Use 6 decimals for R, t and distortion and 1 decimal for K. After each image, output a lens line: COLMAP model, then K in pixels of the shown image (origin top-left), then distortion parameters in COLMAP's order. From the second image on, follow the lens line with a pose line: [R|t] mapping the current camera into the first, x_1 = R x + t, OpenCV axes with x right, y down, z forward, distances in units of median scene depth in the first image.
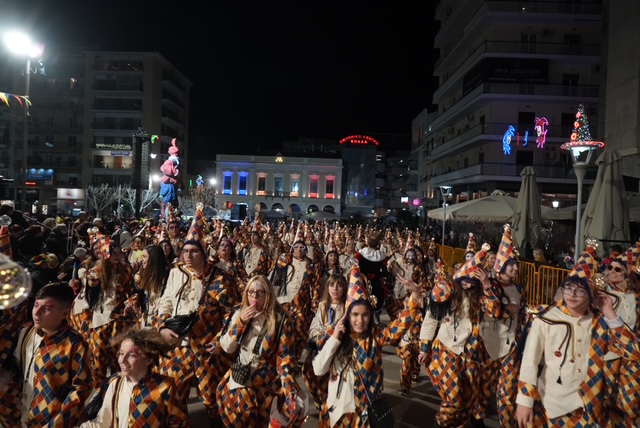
lens RADIAL K [[429.7, 0, 319.6], [0, 429.7, 210.7], [0, 0, 1]] dist [-0.033621, 0.026577]
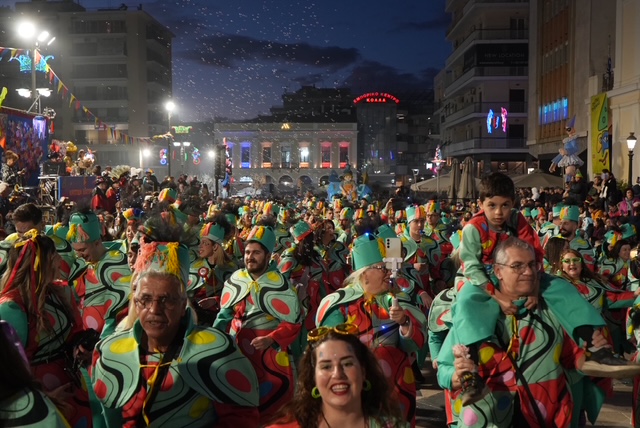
lens RADIAL K [[662.5, 0, 320.0], [0, 662.5, 214.0], [0, 0, 1]] dist [-0.034389, -0.005882]
pose [[0.999006, -0.039585, -0.020481, -0.002978], [0.040643, 0.997709, 0.054084, -0.011305], [0.018293, -0.054863, 0.998326, -0.404691]]
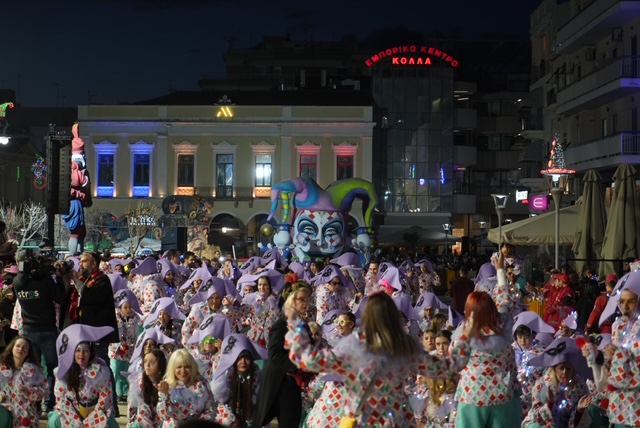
lens RADIAL K [[1283.3, 0, 319.7], [0, 1283.3, 198.7], [0, 0, 1]] dist [-0.030269, -0.015848]
pose [[0.999416, -0.033752, -0.005327, 0.004405], [0.033645, 0.999252, -0.019088, -0.006163], [0.005968, 0.018898, 0.999804, -0.303985]]
